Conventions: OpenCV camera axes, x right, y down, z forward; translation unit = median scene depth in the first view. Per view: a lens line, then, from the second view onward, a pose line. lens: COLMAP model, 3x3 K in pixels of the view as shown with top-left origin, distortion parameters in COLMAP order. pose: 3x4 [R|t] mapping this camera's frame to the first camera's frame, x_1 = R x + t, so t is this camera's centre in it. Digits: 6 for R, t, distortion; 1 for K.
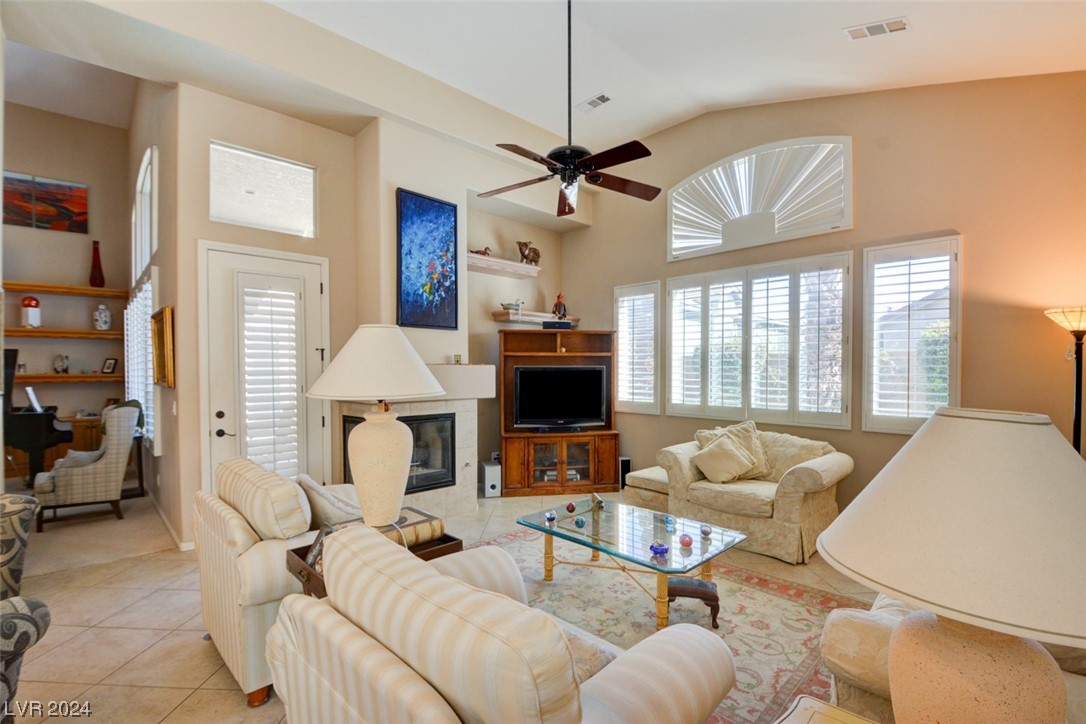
lens RADIAL K [[491.0, 0, 548.6], [0, 491.0, 373.8], [0, 0, 1]] dist [0.000491, -0.015990]
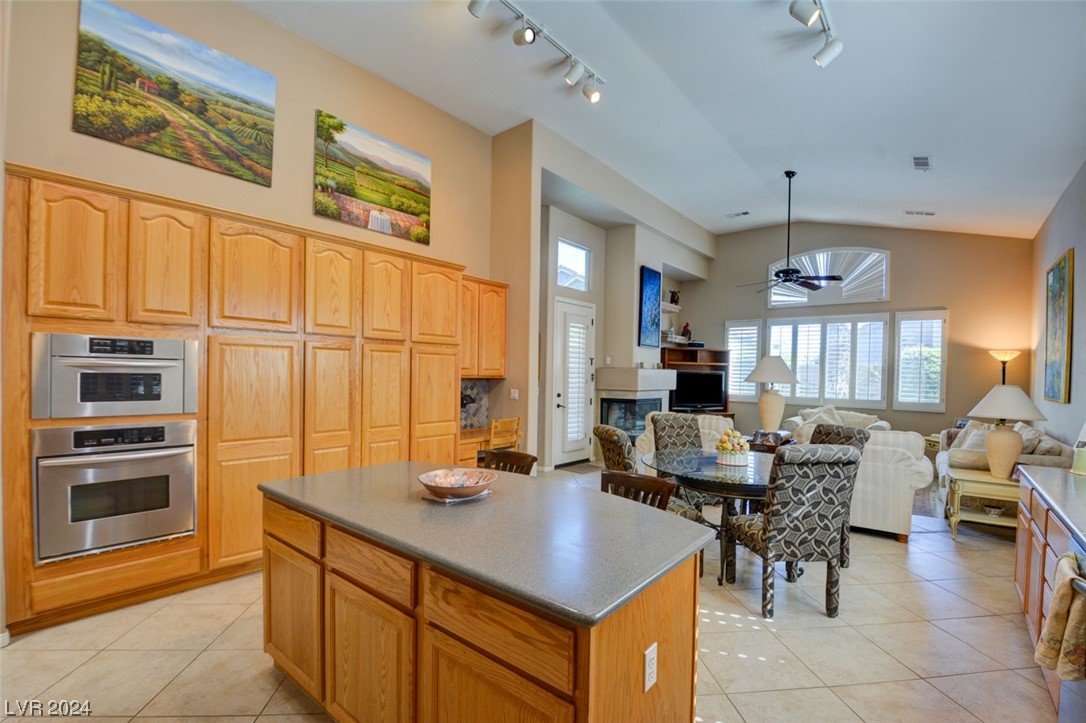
lens RADIAL K [[474.0, 0, 544.1], [0, 474.0, 377.9], [0, 0, 1]] dist [-0.000653, -0.024036]
pose [[0.994932, 0.020098, 0.098522, -0.754042], [-0.020179, 0.999796, -0.000179, 0.019641], [-0.098505, -0.001810, 0.995135, -0.570007]]
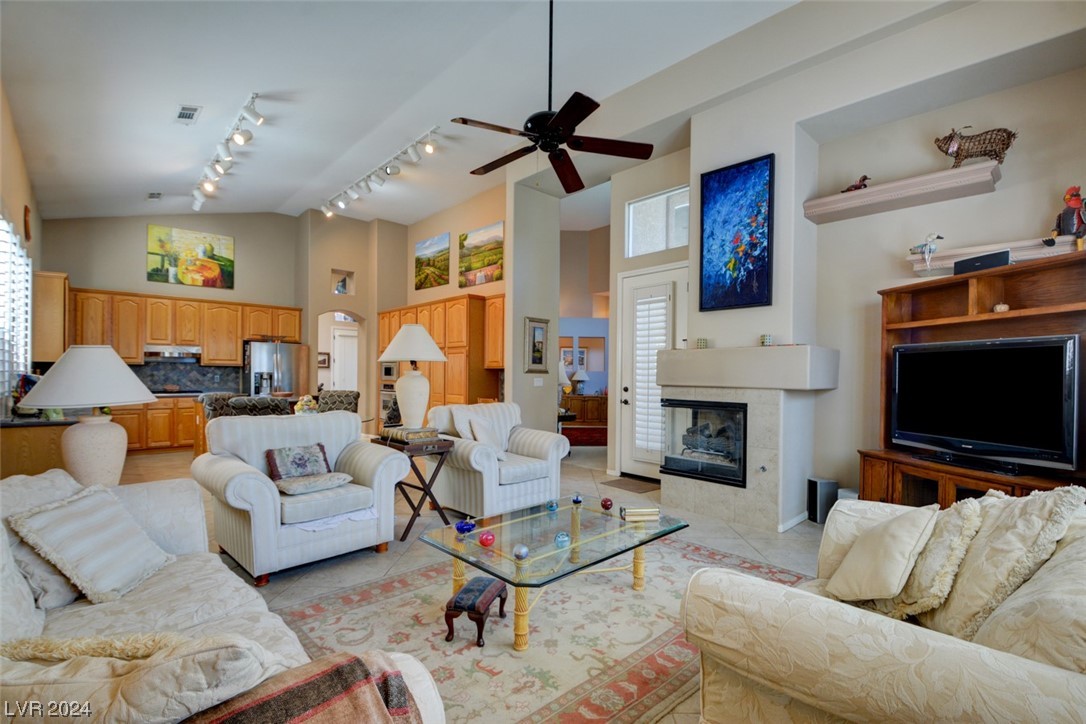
lens RADIAL K [[491.0, 0, 548.6], [0, 491.0, 373.8], [0, 0, 1]] dist [0.000491, -0.015990]
pose [[-0.019089, 0.000883, -0.999817, 0.671020], [-0.018532, 0.999828, 0.001237, 0.033453], [0.999646, 0.018552, -0.019069, 0.675006]]
